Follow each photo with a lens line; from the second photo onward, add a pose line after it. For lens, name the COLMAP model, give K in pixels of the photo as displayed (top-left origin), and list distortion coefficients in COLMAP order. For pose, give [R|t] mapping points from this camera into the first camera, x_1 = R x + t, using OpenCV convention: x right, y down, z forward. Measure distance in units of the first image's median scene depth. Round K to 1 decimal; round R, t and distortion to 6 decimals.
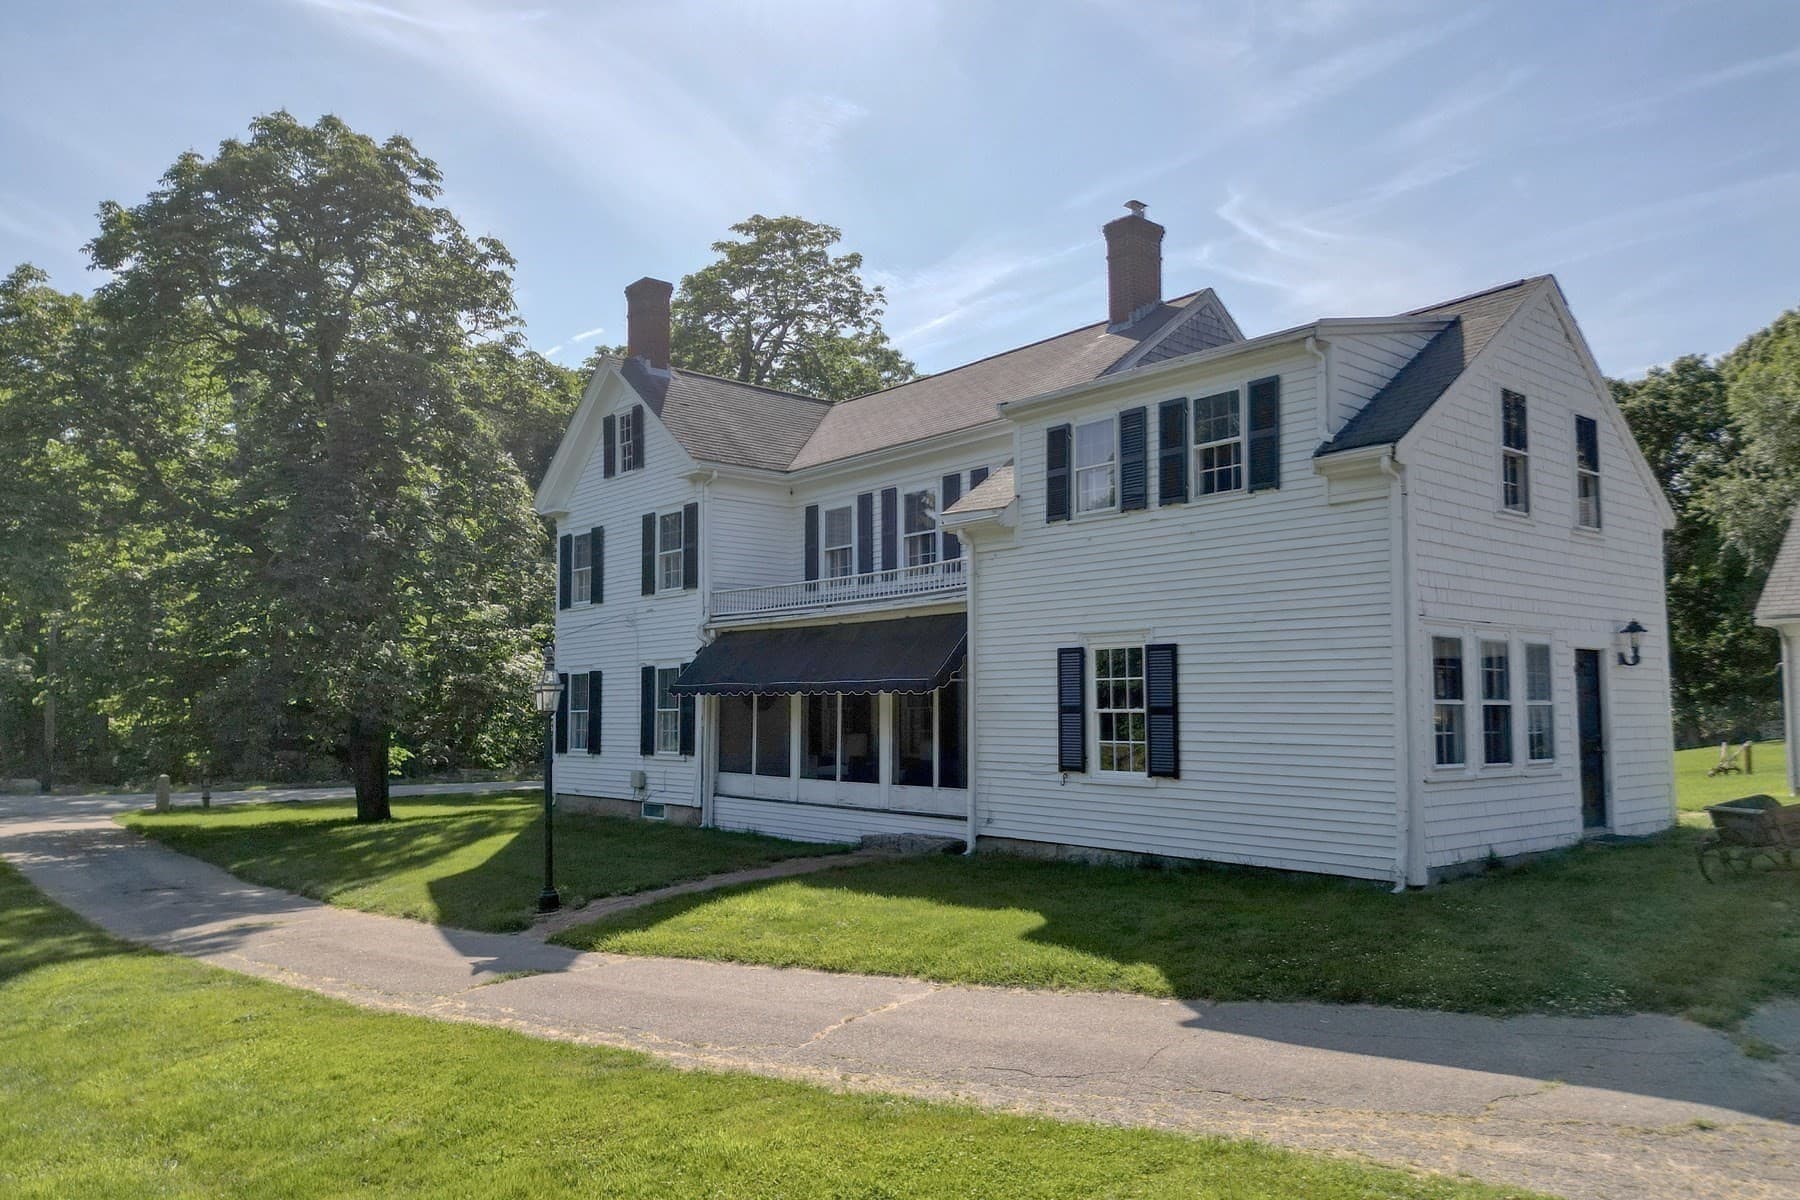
lens RADIAL K [[1246.8, 0, 906.3], [0, 1246.8, 656.9], [0, 0, 1]] dist [0.127219, -0.165959]
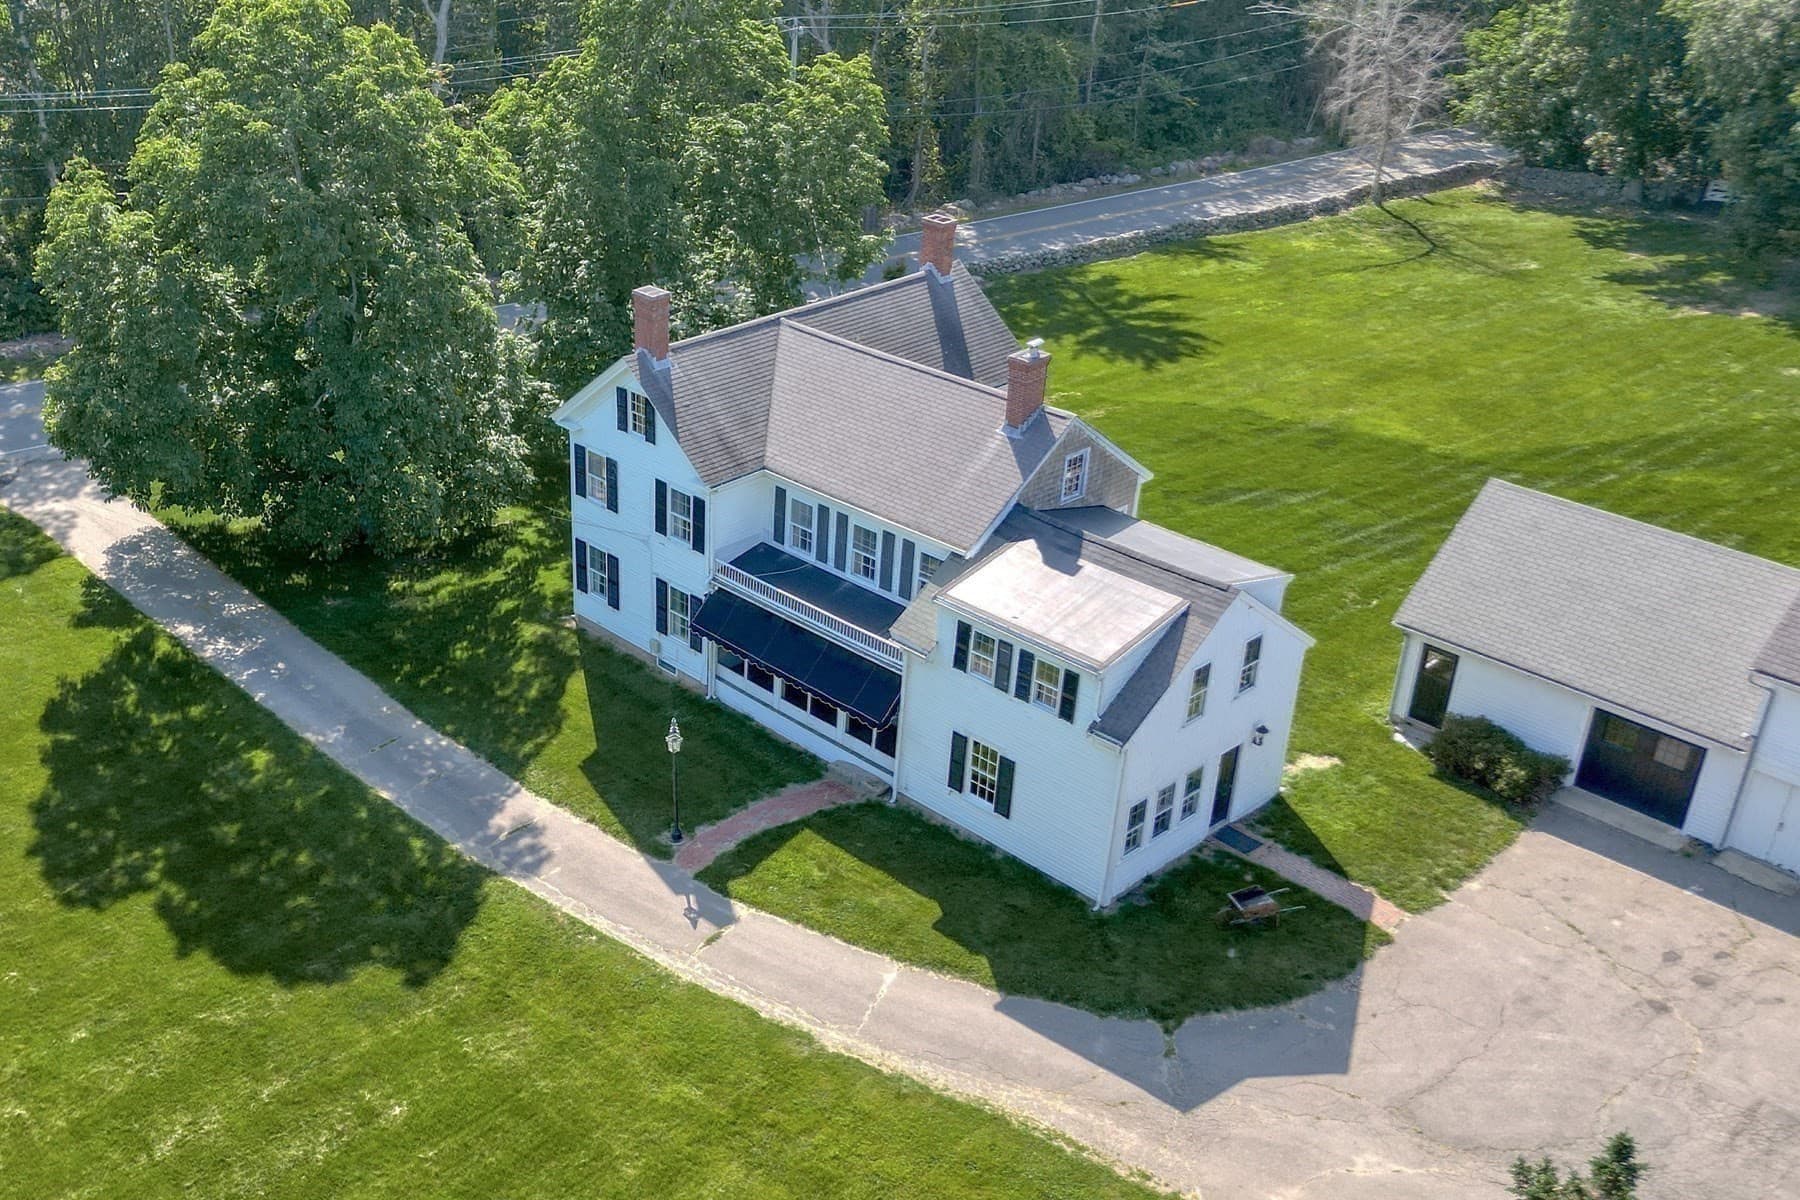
lens RADIAL K [[1765.8, 0, 674.7], [0, 1765.8, 577.0], [0, 0, 1]] dist [0.054132, -0.023368]
pose [[0.999995, -0.003204, -0.000286, -0.205533], [0.002957, 0.880284, 0.474437, -1.032280], [-0.001268, -0.474436, 0.880289, -0.850373]]
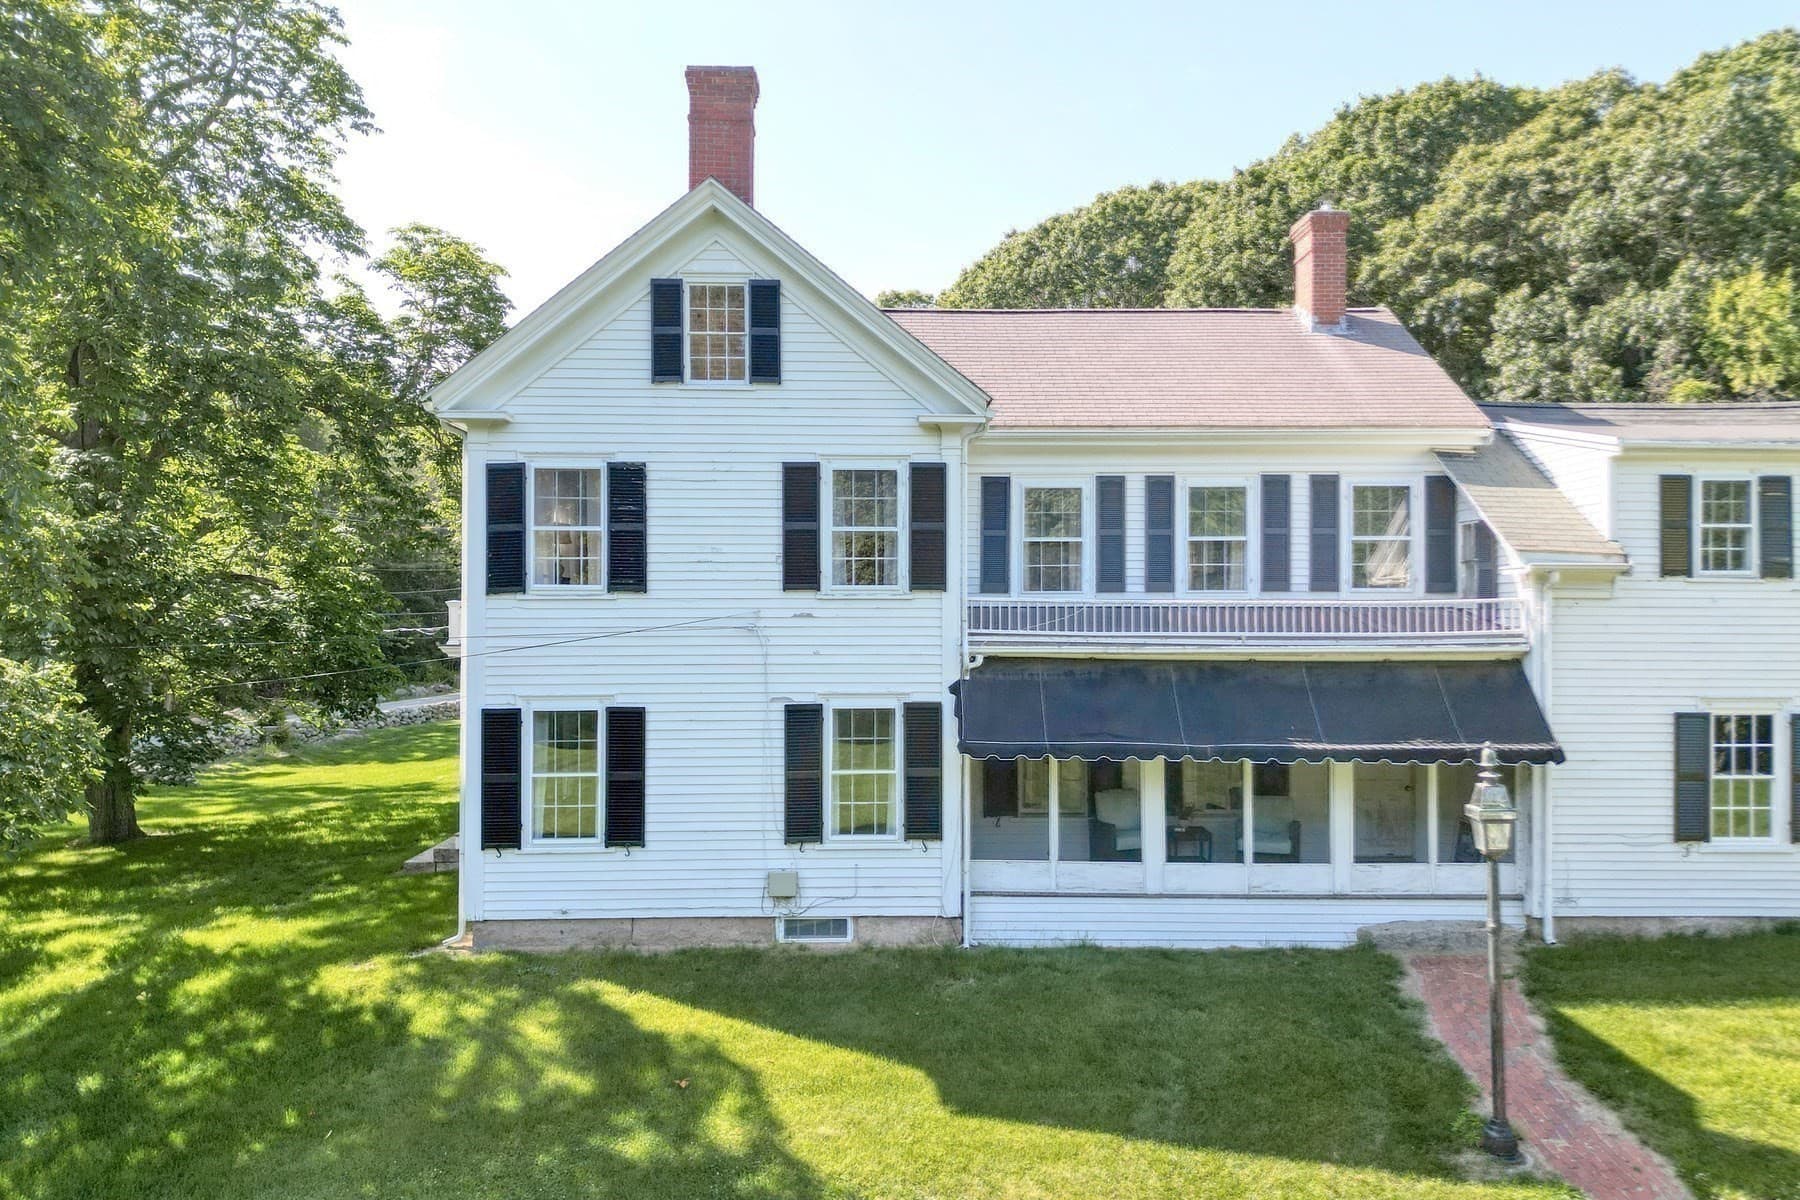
lens RADIAL K [[1258.9, 0, 899.3], [0, 1258.9, 606.6], [0, 0, 1]] dist [0.088573, -0.095958]
pose [[0.635444, 0.011621, 0.772060, -0.719040], [-0.037862, 0.999153, 0.016122, -0.057230], [-0.771218, -0.039476, 0.635346, 0.602251]]
